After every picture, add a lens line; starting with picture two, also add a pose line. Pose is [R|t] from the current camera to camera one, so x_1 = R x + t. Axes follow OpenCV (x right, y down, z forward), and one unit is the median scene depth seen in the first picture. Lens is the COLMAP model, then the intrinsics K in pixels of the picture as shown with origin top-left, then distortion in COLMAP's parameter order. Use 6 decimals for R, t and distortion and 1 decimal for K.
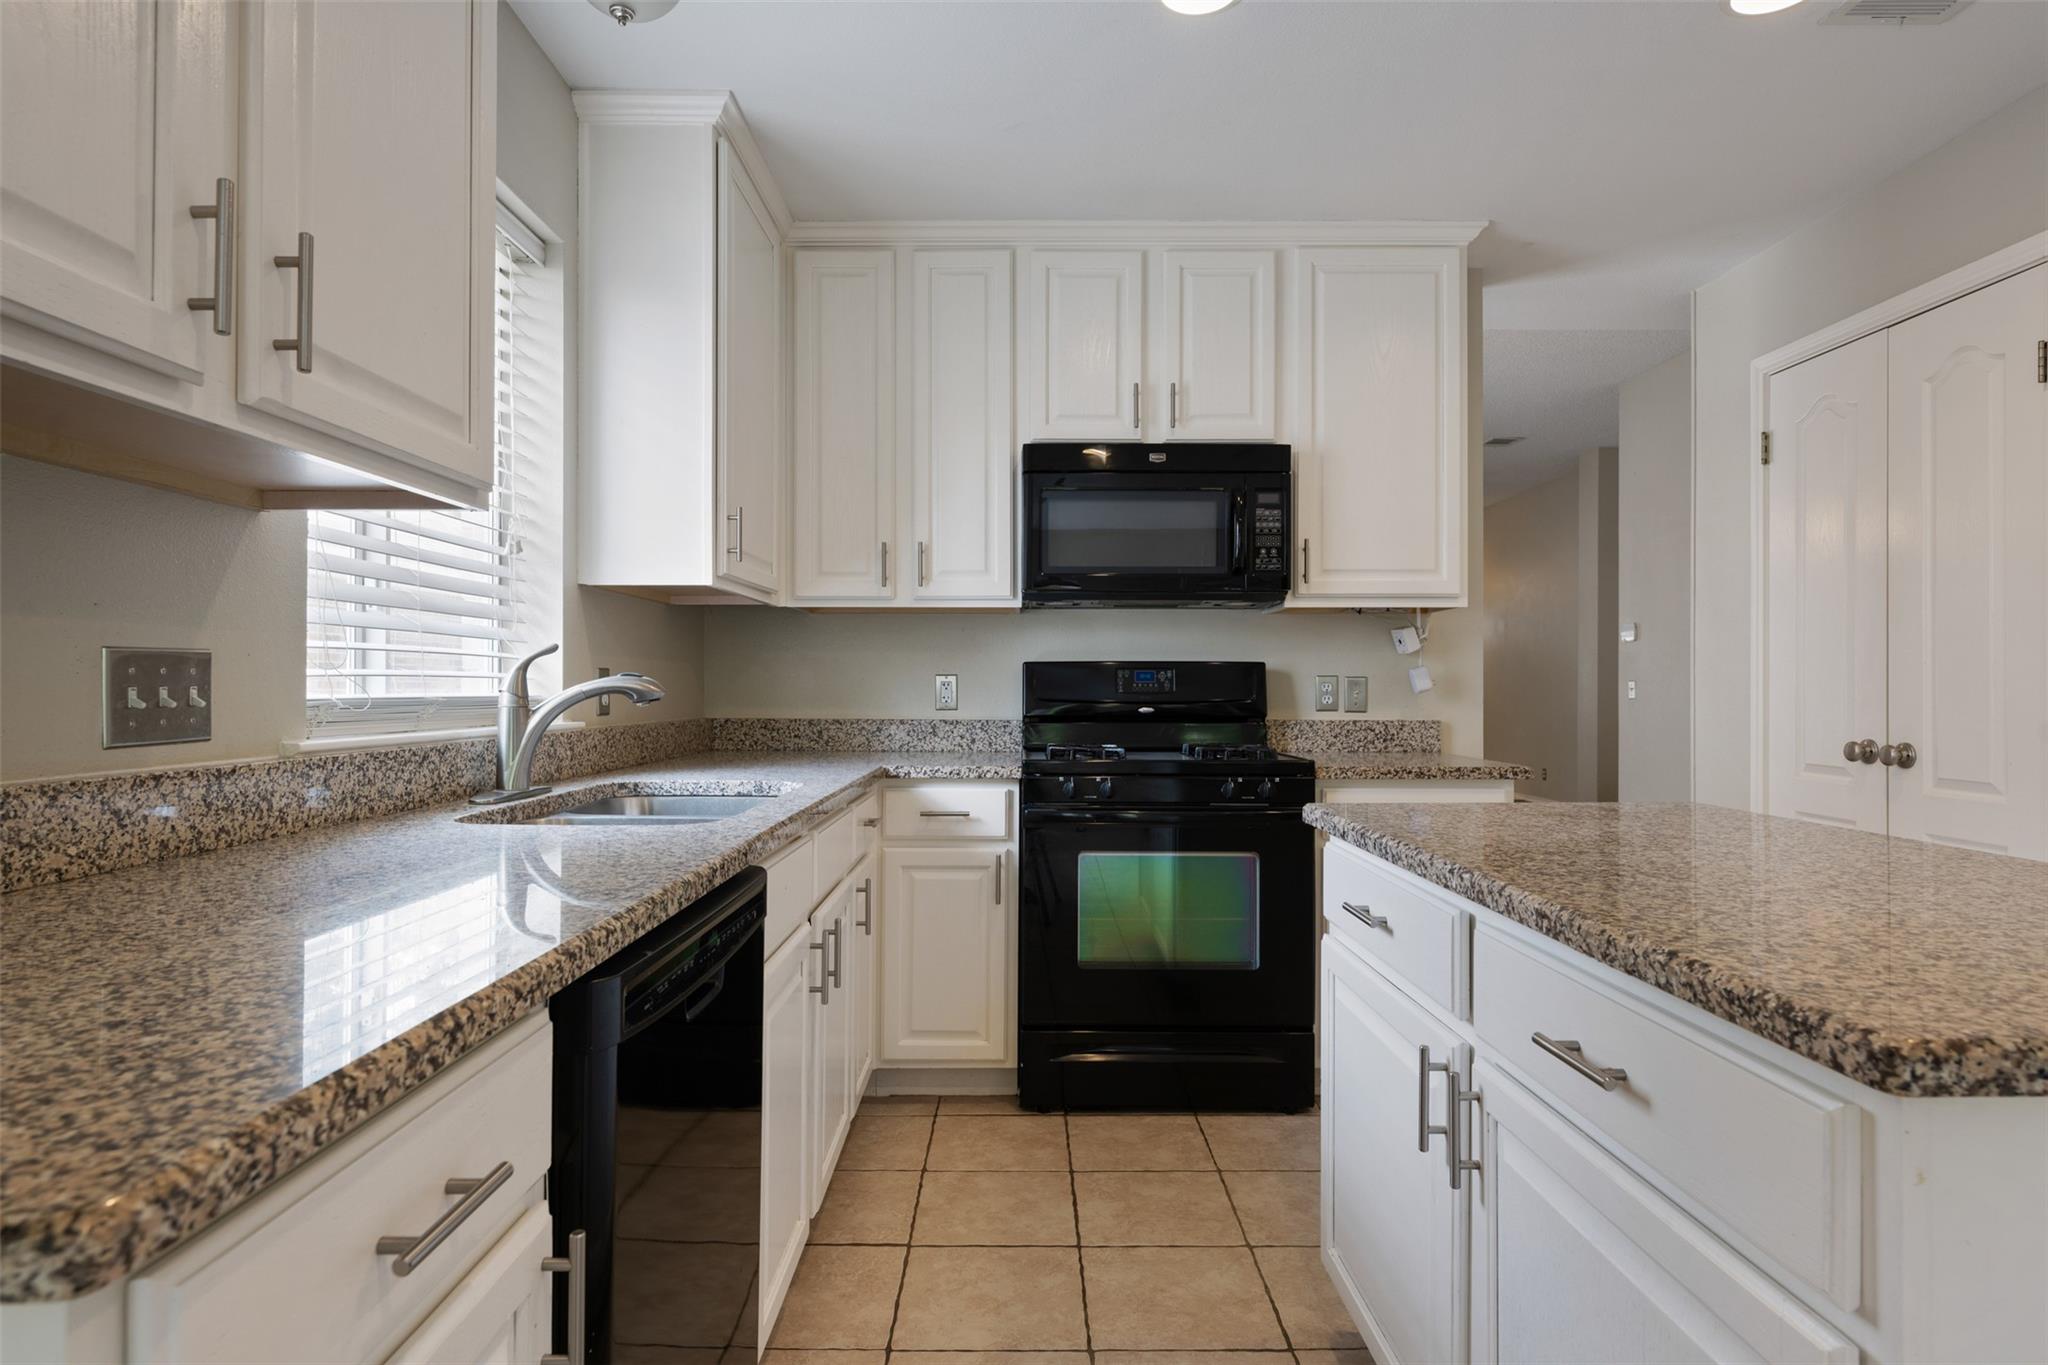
lens RADIAL K [[1100.6, 0, 1024.0], [0, 1100.6, 682.5], [0, 0, 1]] dist [-0.004015, -0.000770]
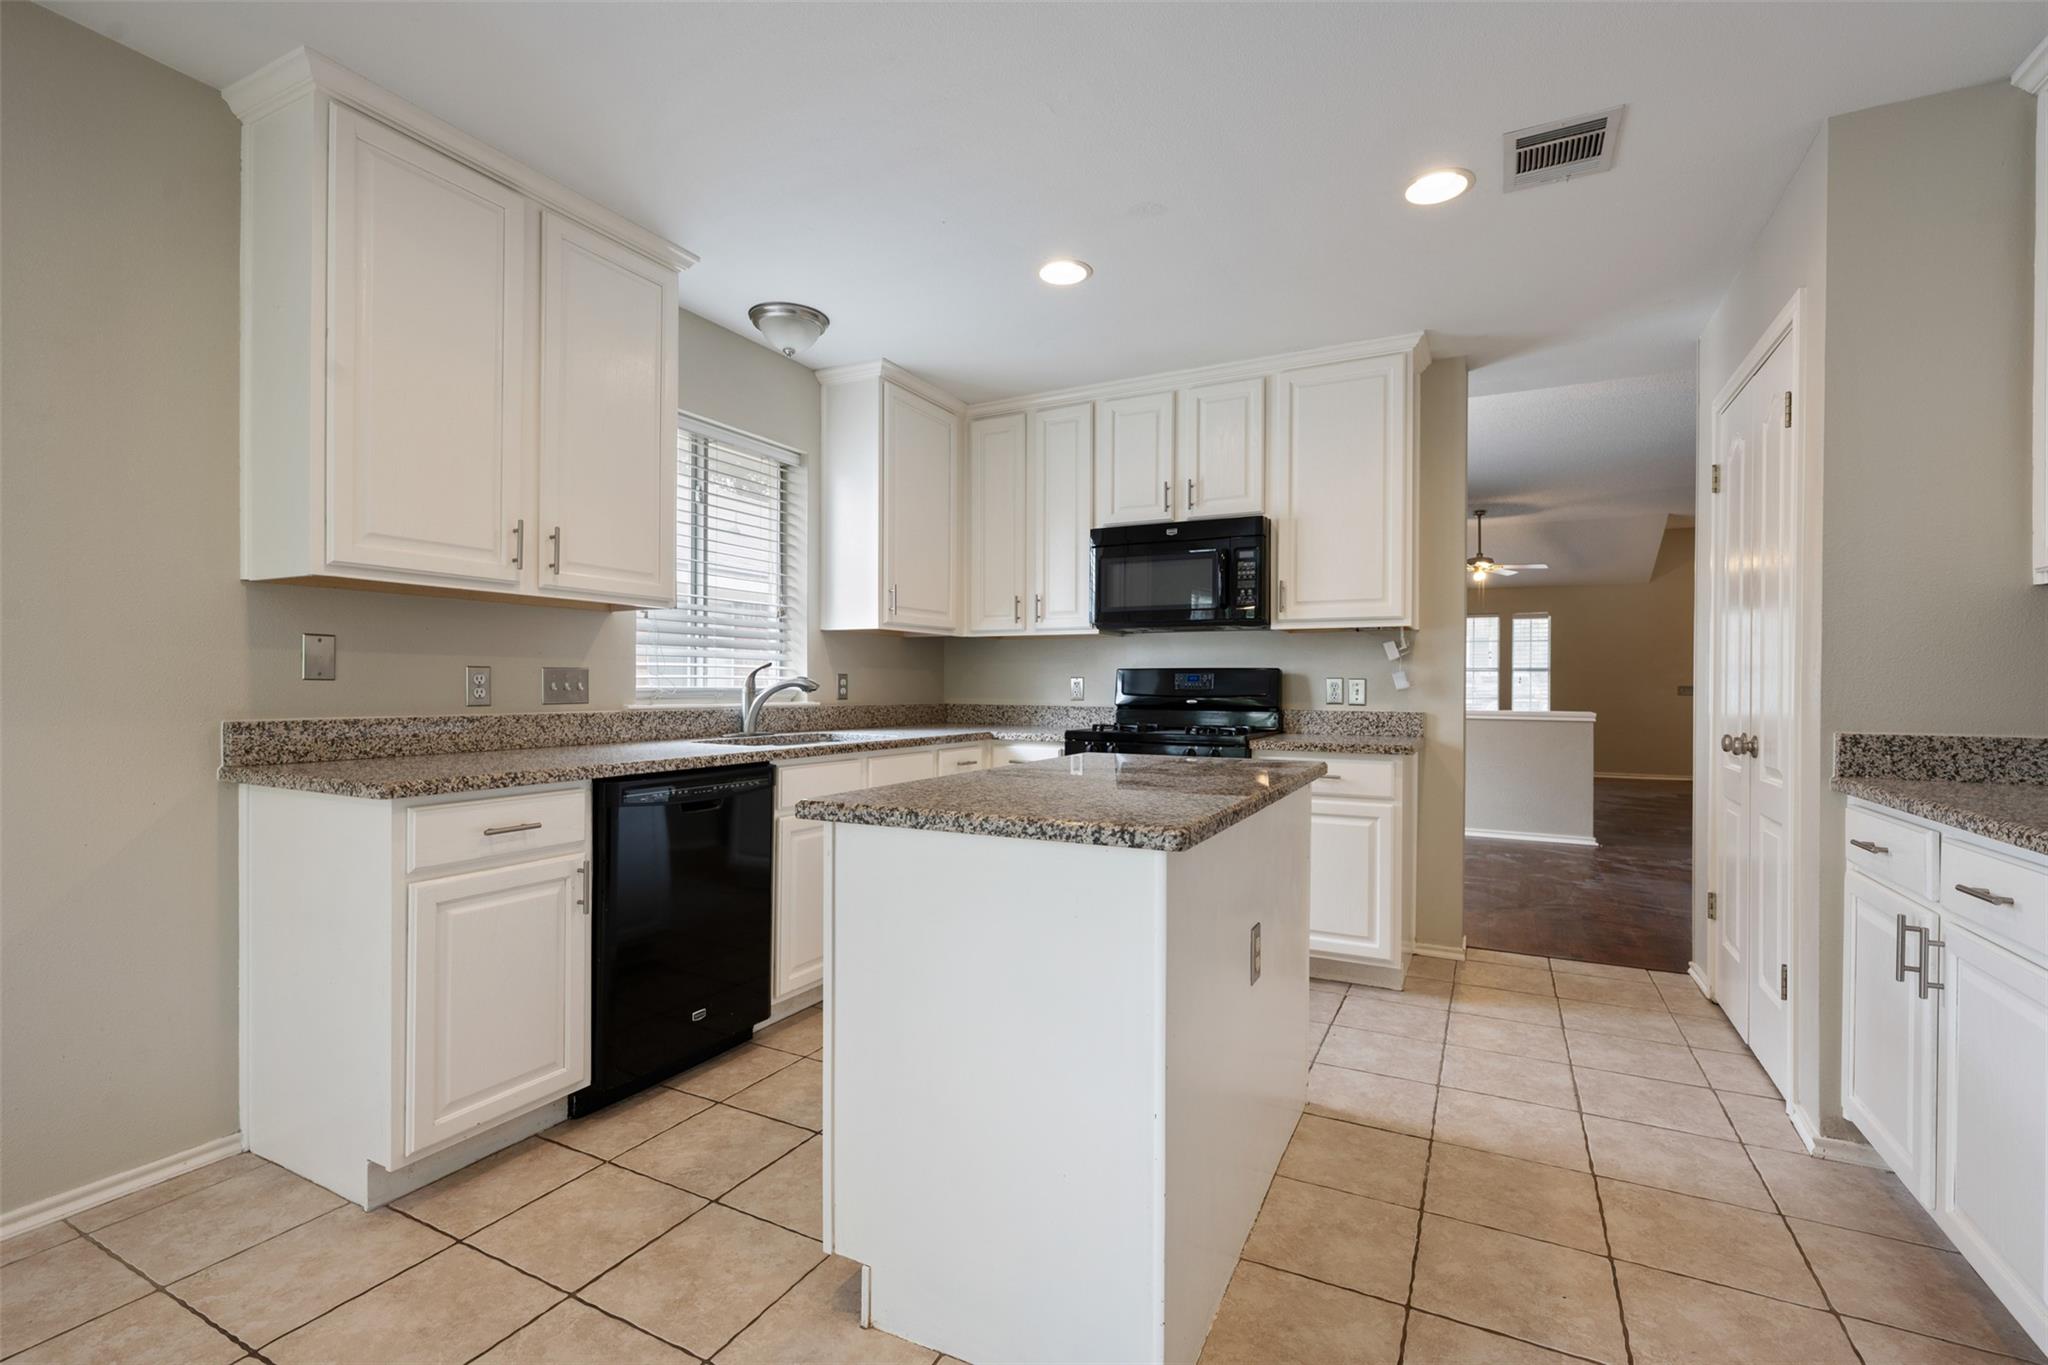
lens RADIAL K [[907.8, 0, 1021.9], [0, 907.8, 689.7], [0, 0, 1]] dist [0.001775, 0.000188]
pose [[0.887200, 0.005377, -0.461354, 0.509050], [-0.002306, 0.999971, 0.007220, 0.001112], [0.461380, -0.005342, 0.887187, -0.187412]]
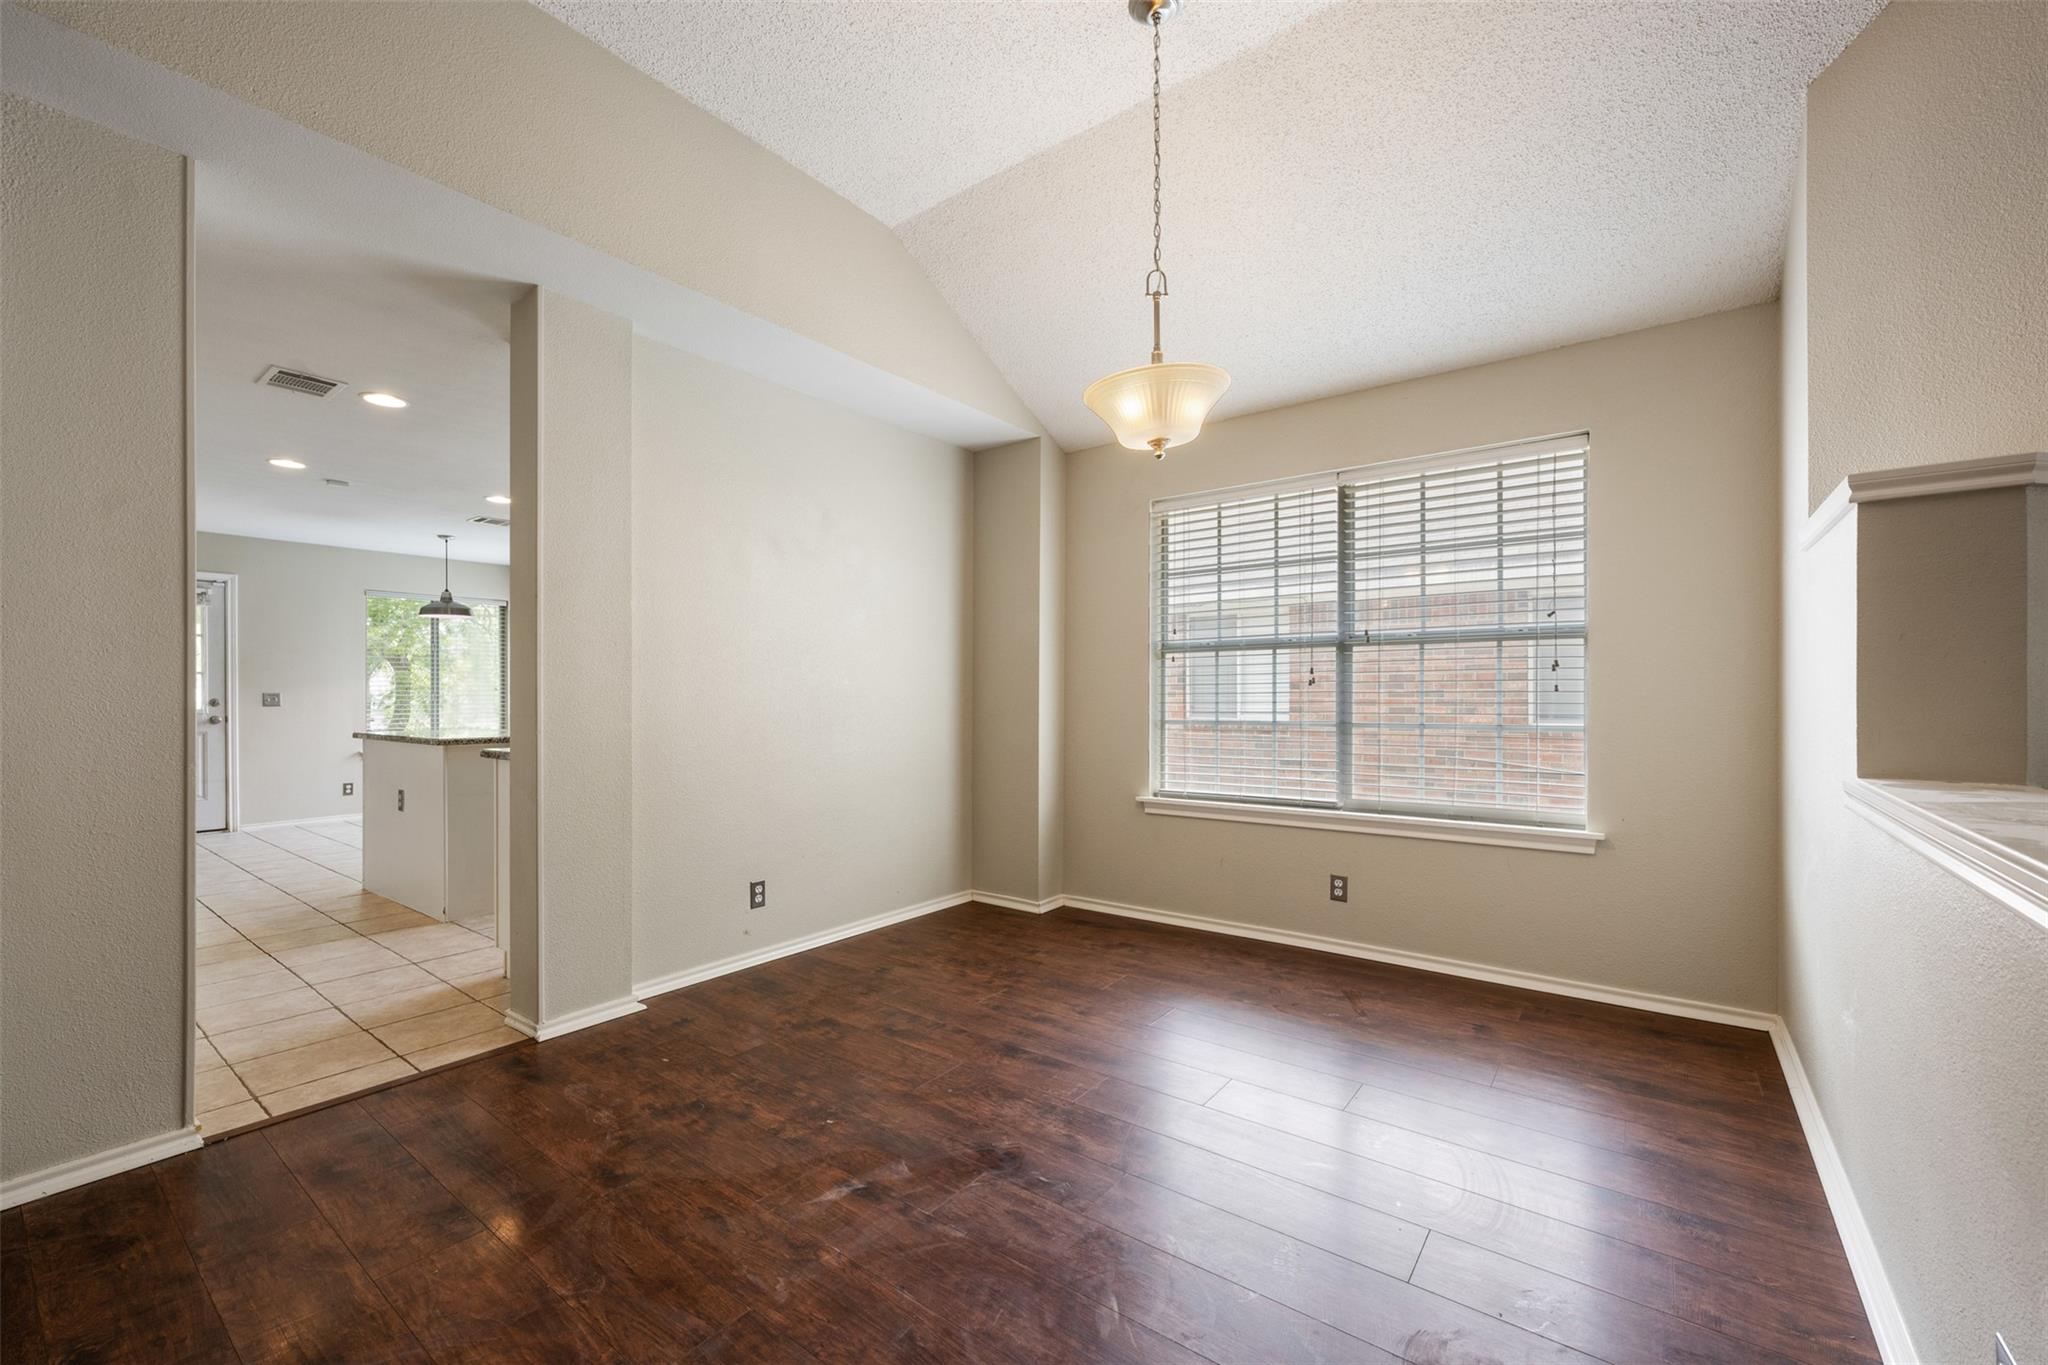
lens RADIAL K [[837.3, 0, 1019.4], [0, 837.3, 696.9], [0, 0, 1]] dist [0.001171, -0.000057]
pose [[-0.610859, -0.002013, -0.791737, 0.860217], [0.000510, 0.999996, -0.002937, 0.006182], [0.791739, -0.002198, -0.610856, 2.135867]]
